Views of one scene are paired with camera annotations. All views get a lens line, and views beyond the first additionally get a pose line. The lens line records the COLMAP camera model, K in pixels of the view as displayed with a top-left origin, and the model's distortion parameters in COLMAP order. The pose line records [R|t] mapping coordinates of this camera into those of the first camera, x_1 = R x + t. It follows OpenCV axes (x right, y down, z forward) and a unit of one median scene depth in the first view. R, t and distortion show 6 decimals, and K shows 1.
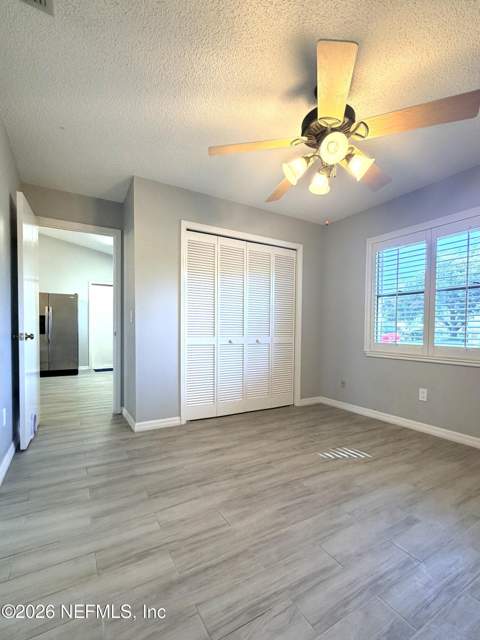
lens RADIAL K [[295.5, 0, 241.5], [0, 295.5, 334.3], [0, 0, 1]] dist [0.002800, 0.000699]
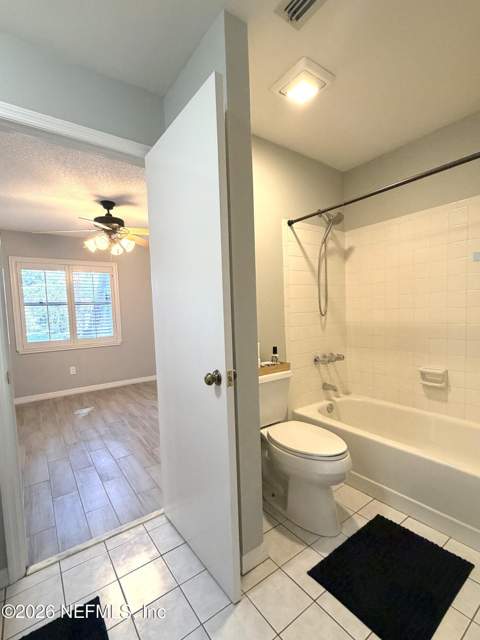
lens RADIAL K [[295.5, 0, 241.5], [0, 295.5, 334.3], [0, 0, 1]] dist [0.002800, 0.000699]
pose [[-0.103897, -0.090572, 0.990456, -1.493950], [0.046704, 0.994302, 0.095823, -0.142997], [-0.993491, 0.056213, -0.099075, 0.363386]]
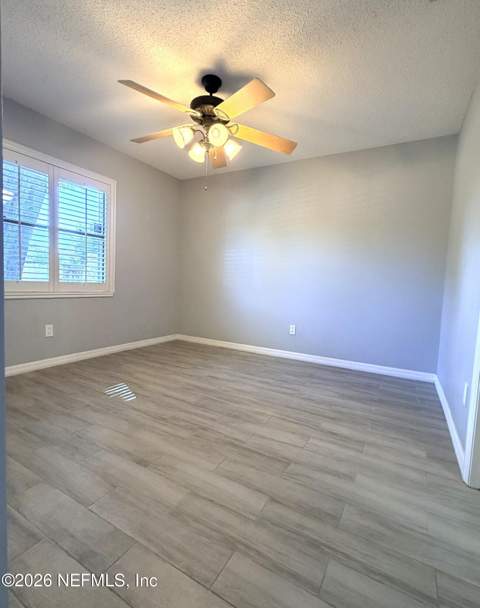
lens RADIAL K [[294.8, 0, 240.0], [0, 294.8, 304.0], [0, 0, 1]] dist [0.001057, 0.000217]
pose [[-0.502529, -0.090580, 0.859802, -0.835080], [-0.035286, 0.995817, 0.084286, 0.006761], [-0.863840, 0.012018, -0.503623, 1.377232]]
